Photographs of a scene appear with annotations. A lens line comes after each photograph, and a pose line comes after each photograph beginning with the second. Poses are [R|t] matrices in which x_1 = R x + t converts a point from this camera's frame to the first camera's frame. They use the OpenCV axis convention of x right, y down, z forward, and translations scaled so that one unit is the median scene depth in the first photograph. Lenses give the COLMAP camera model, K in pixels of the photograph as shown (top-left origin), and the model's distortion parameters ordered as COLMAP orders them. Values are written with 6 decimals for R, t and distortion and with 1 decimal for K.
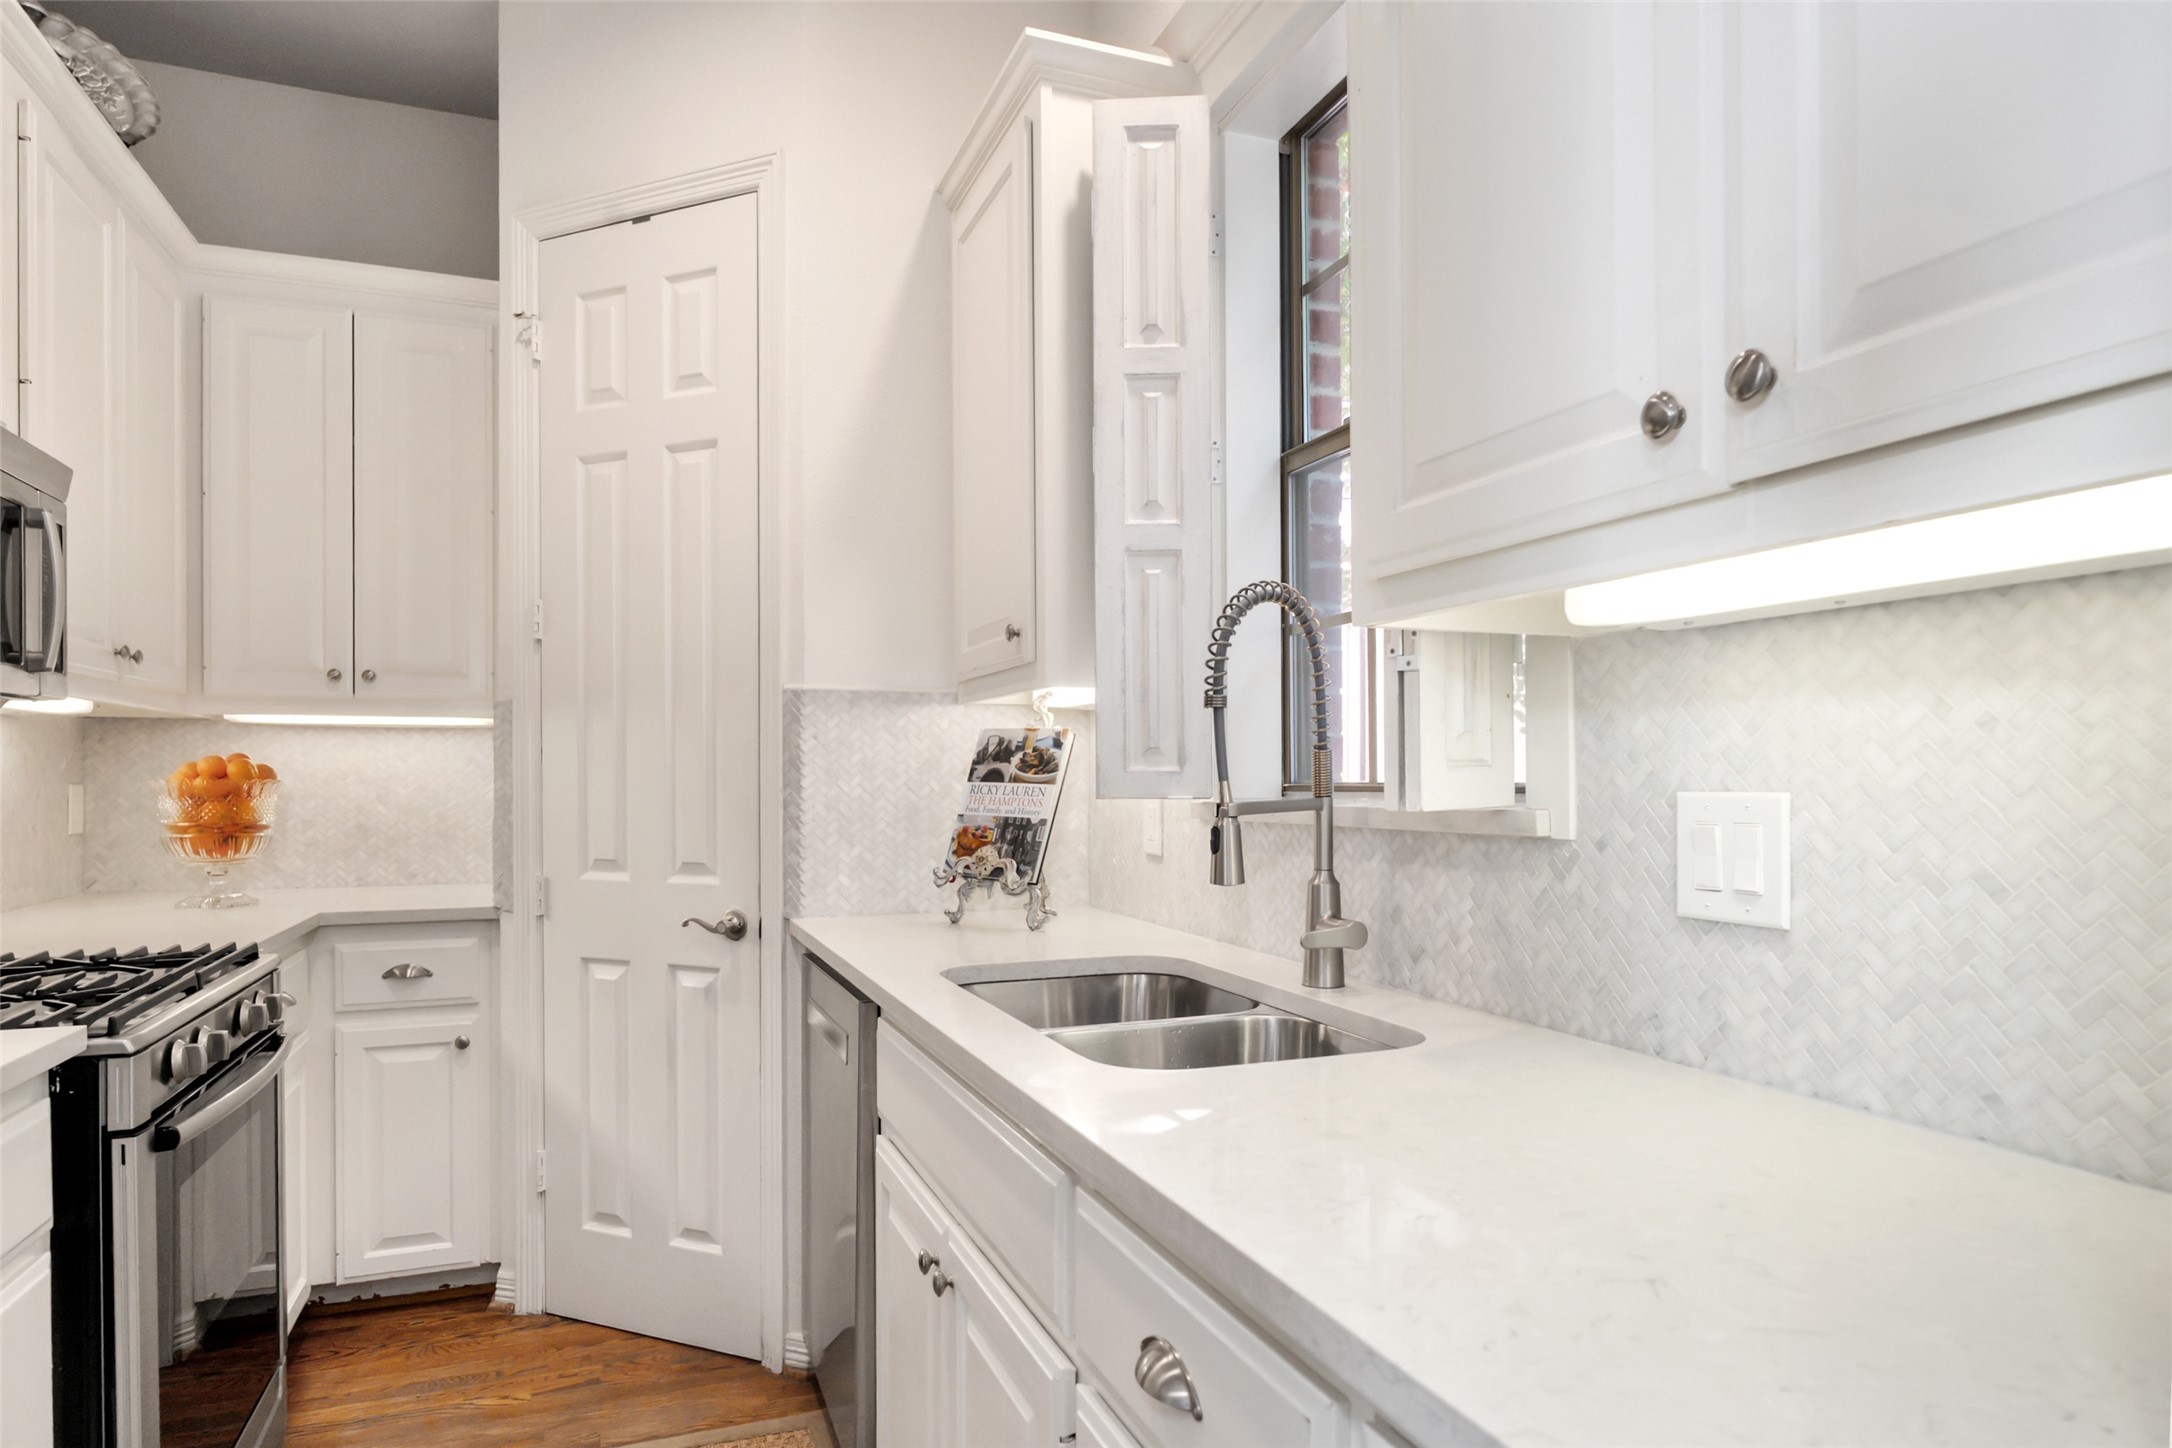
lens RADIAL K [[1261.0, 0, 1088.1], [0, 1261.0, 786.1], [0, 0, 1]] dist [-0.001083, -0.001363]
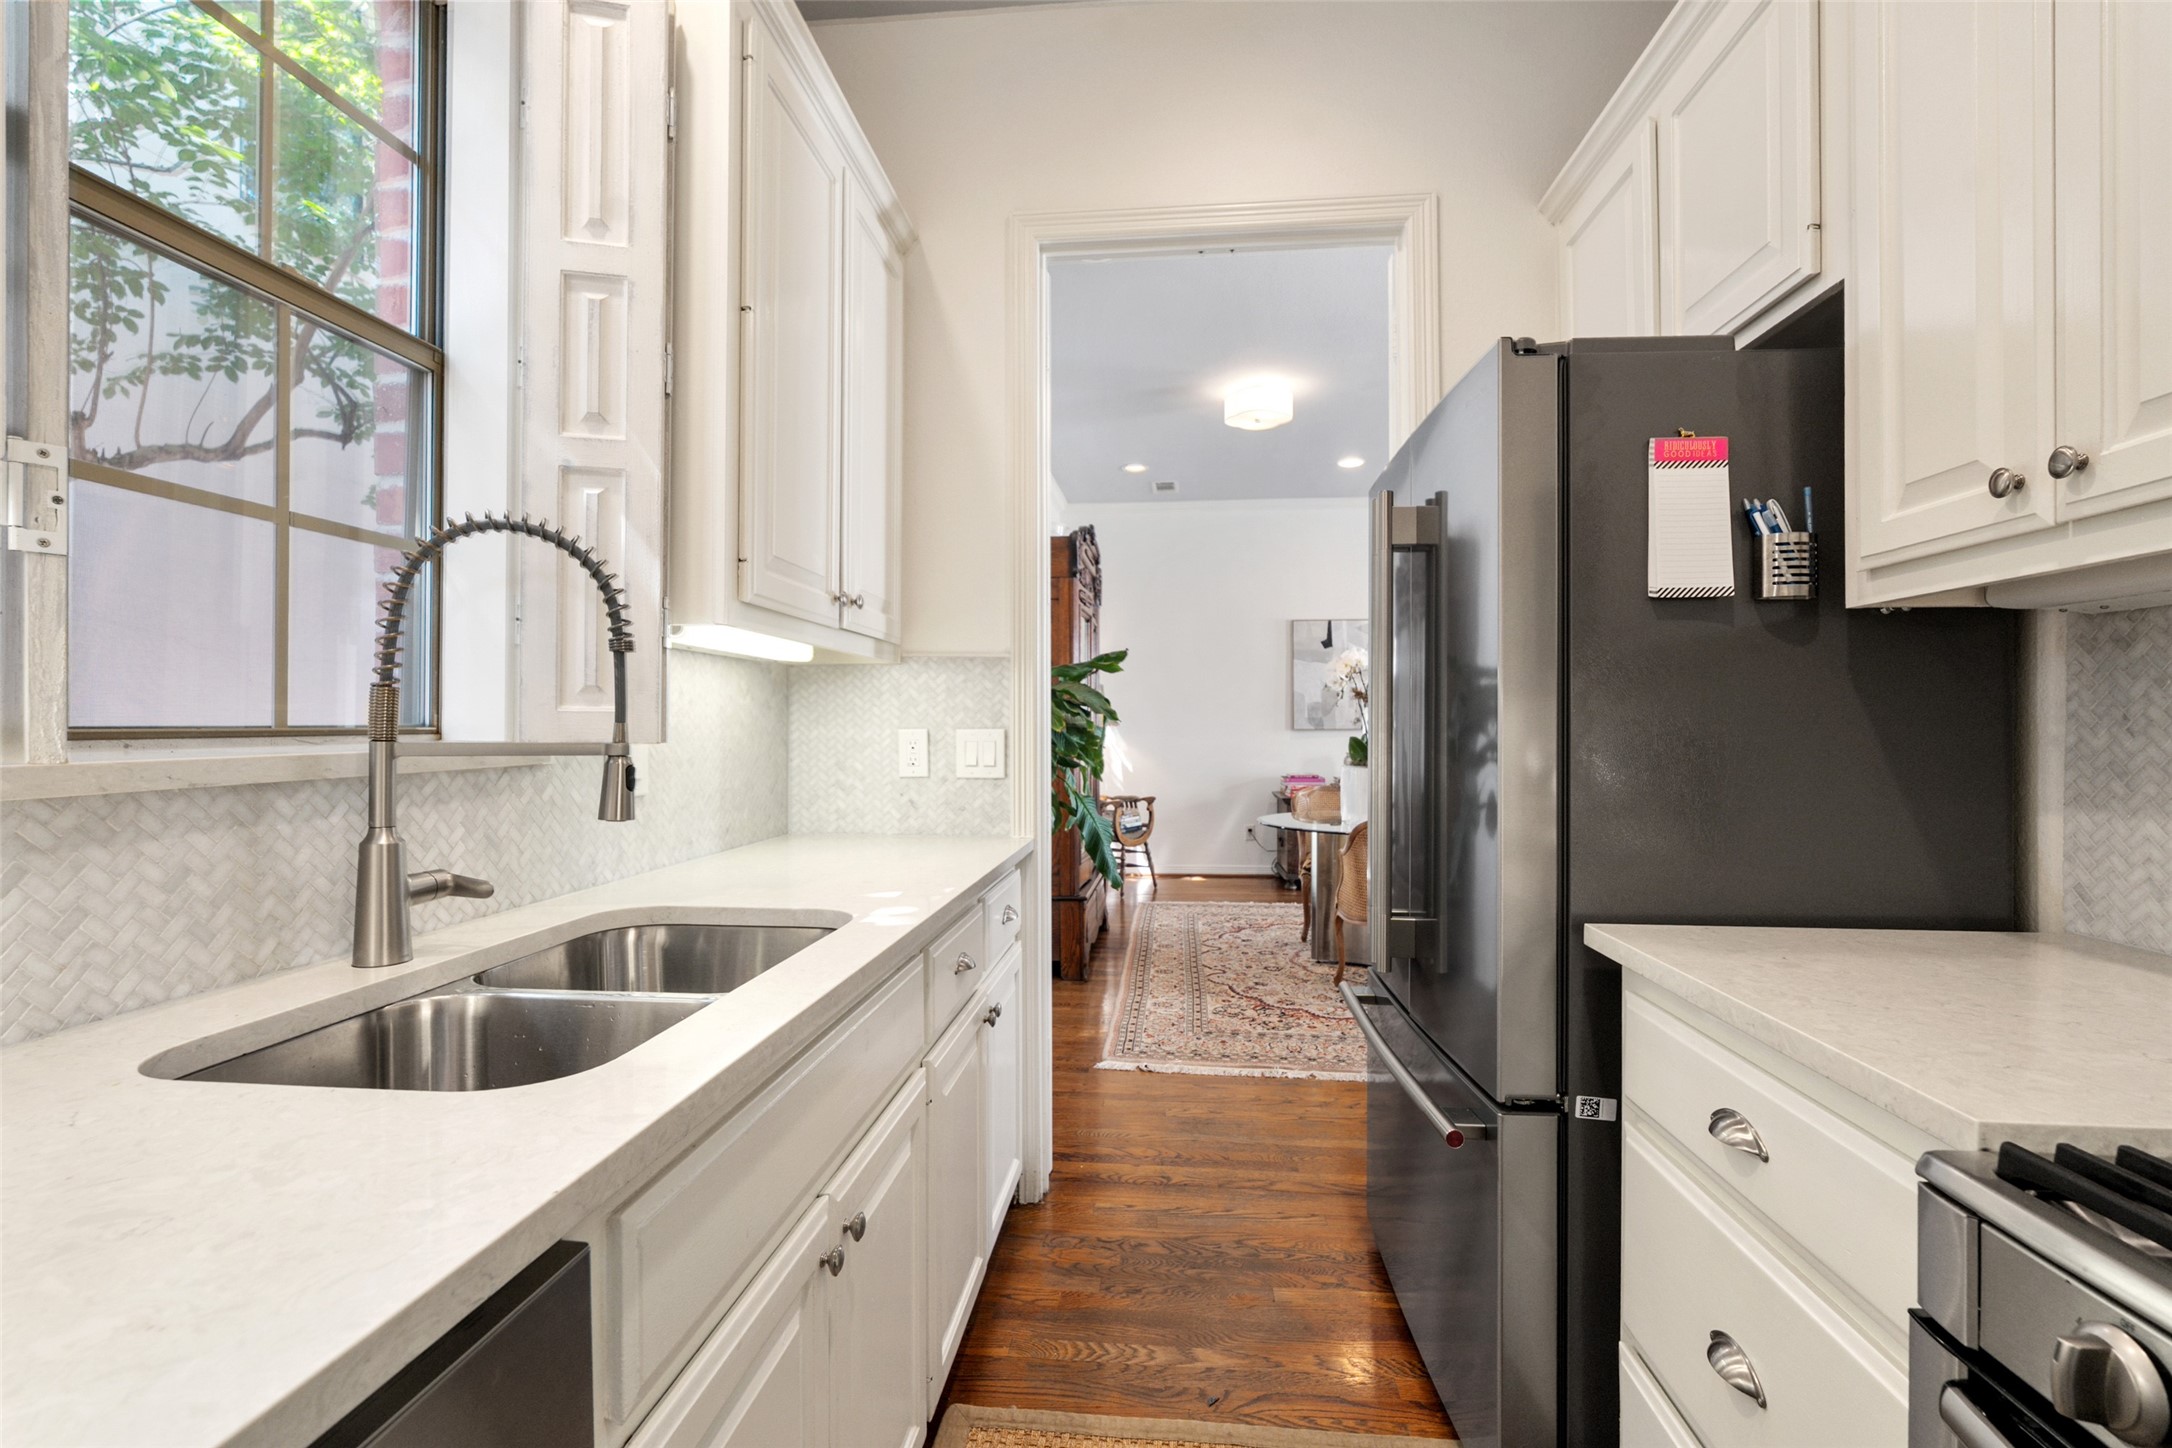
lens RADIAL K [[947.5, 0, 1096.3], [0, 947.5, 727.9], [0, 0, 1]] dist [-0.003548, 0.000550]
pose [[-0.894943, 0.000765, 0.446180, -0.296581], [0.004716, 0.999959, 0.007745, -0.001926], [-0.446156, 0.009036, -0.894910, 0.756177]]
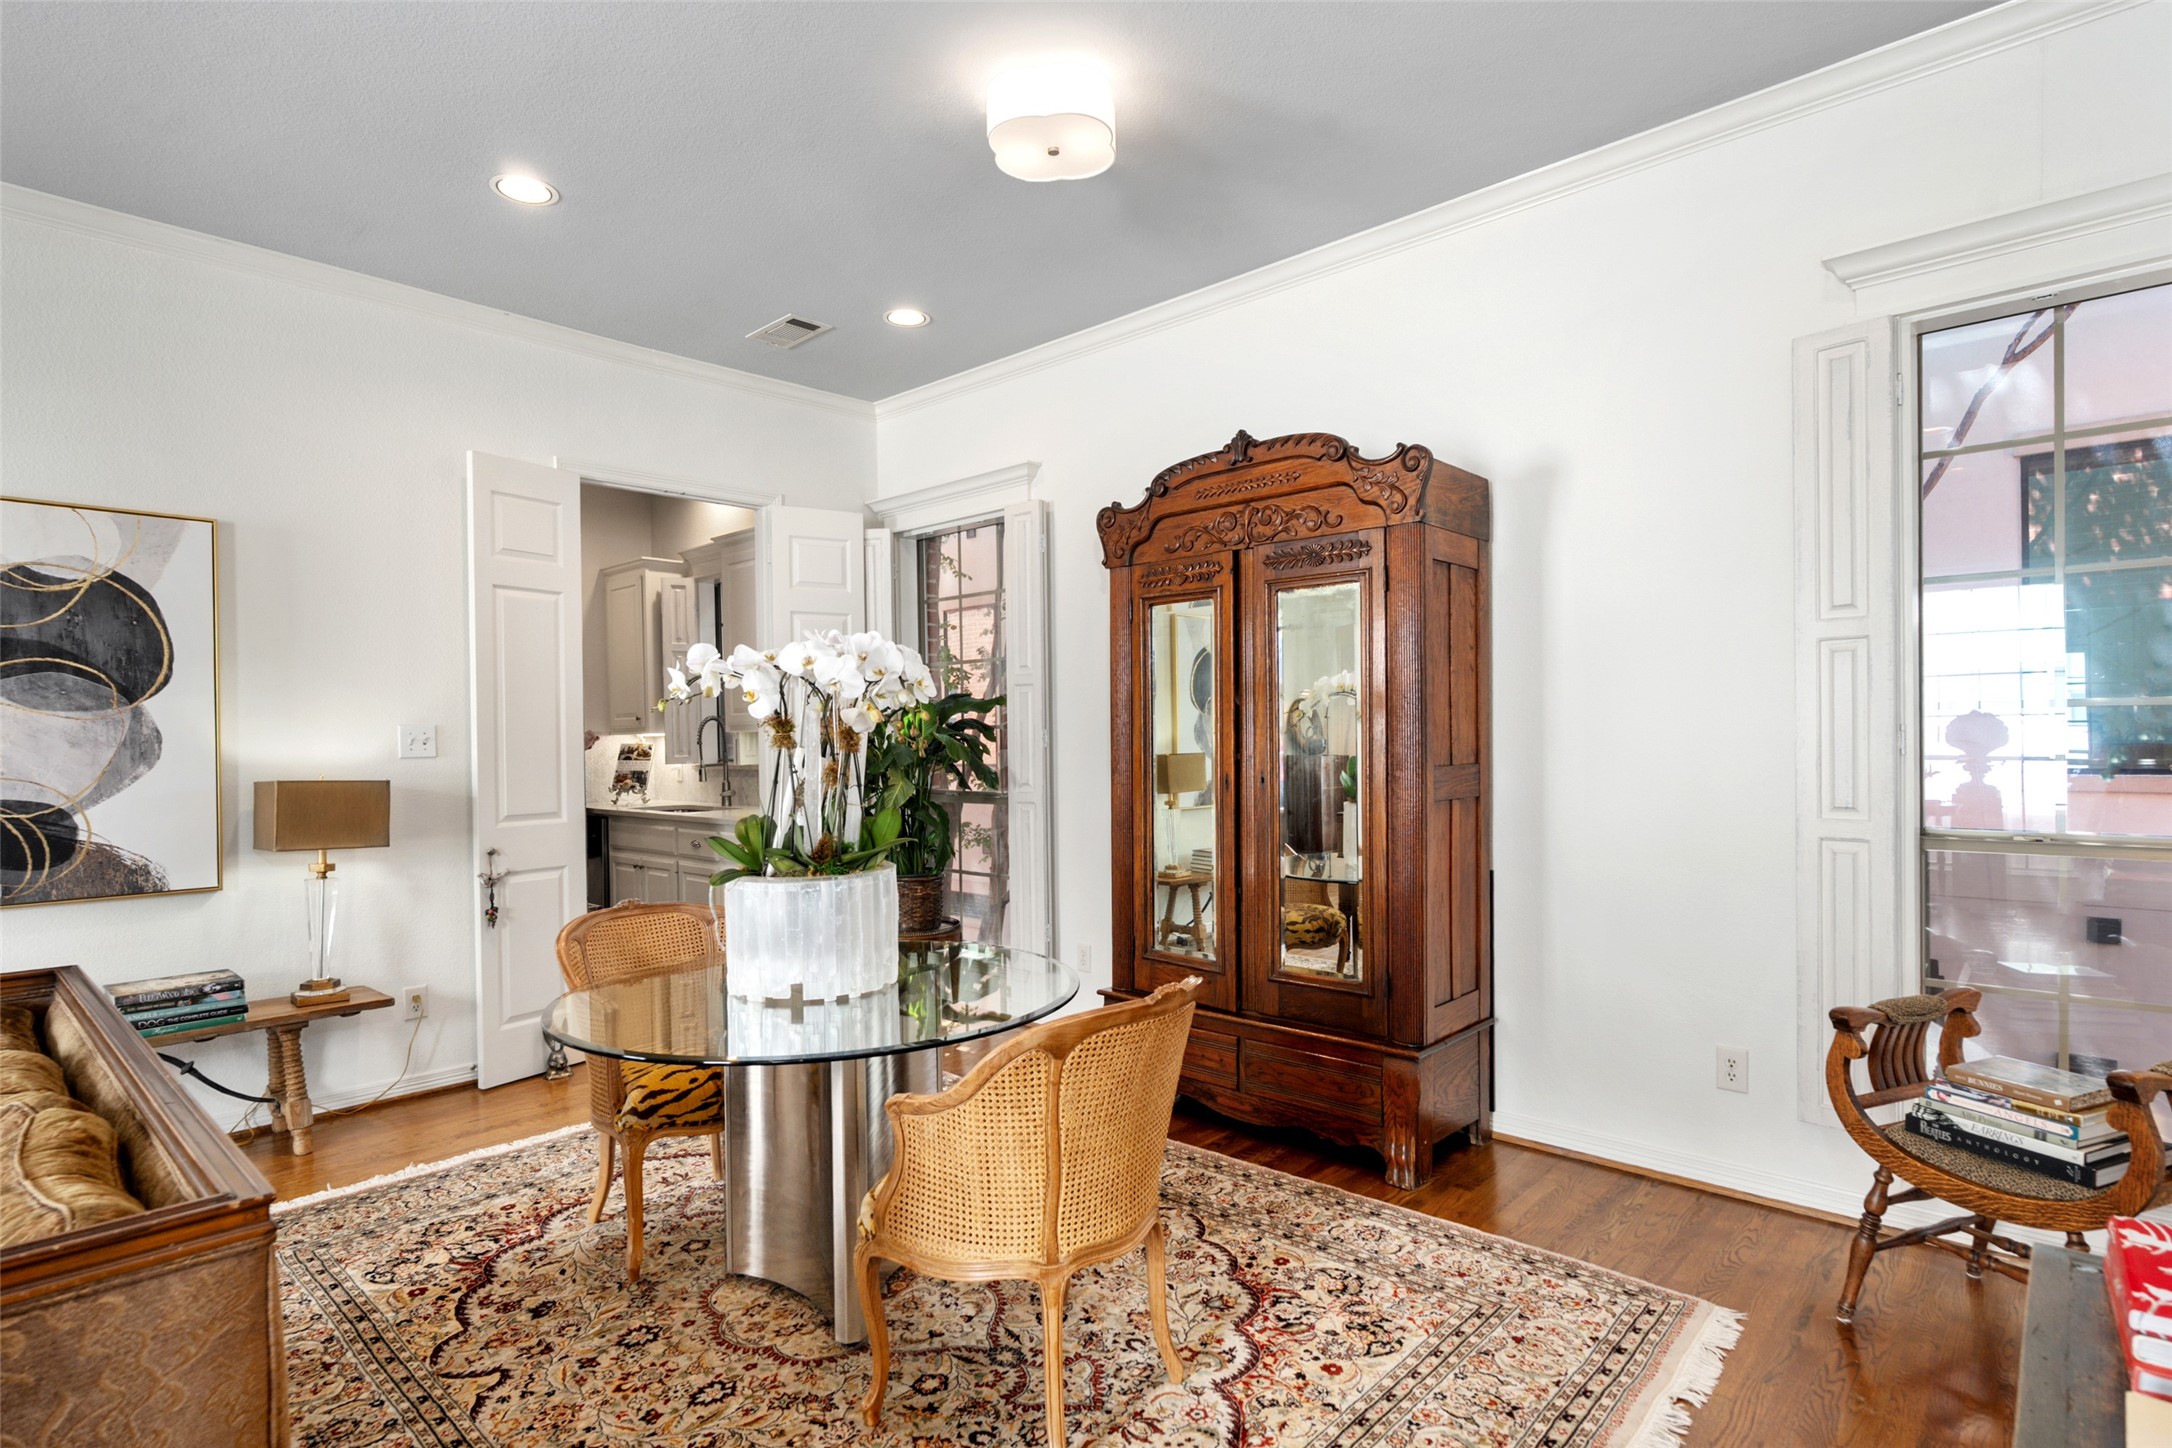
lens RADIAL K [[1103.4, 0, 1095.0], [0, 1103.4, 749.7], [0, 0, 1]] dist [-0.001889, -0.000086]
pose [[0.899784, -0.016199, 0.436035, -0.218774], [0.014585, 0.999869, 0.007049, -0.030910], [-0.436092, 0.000018, 0.899902, -2.005554]]
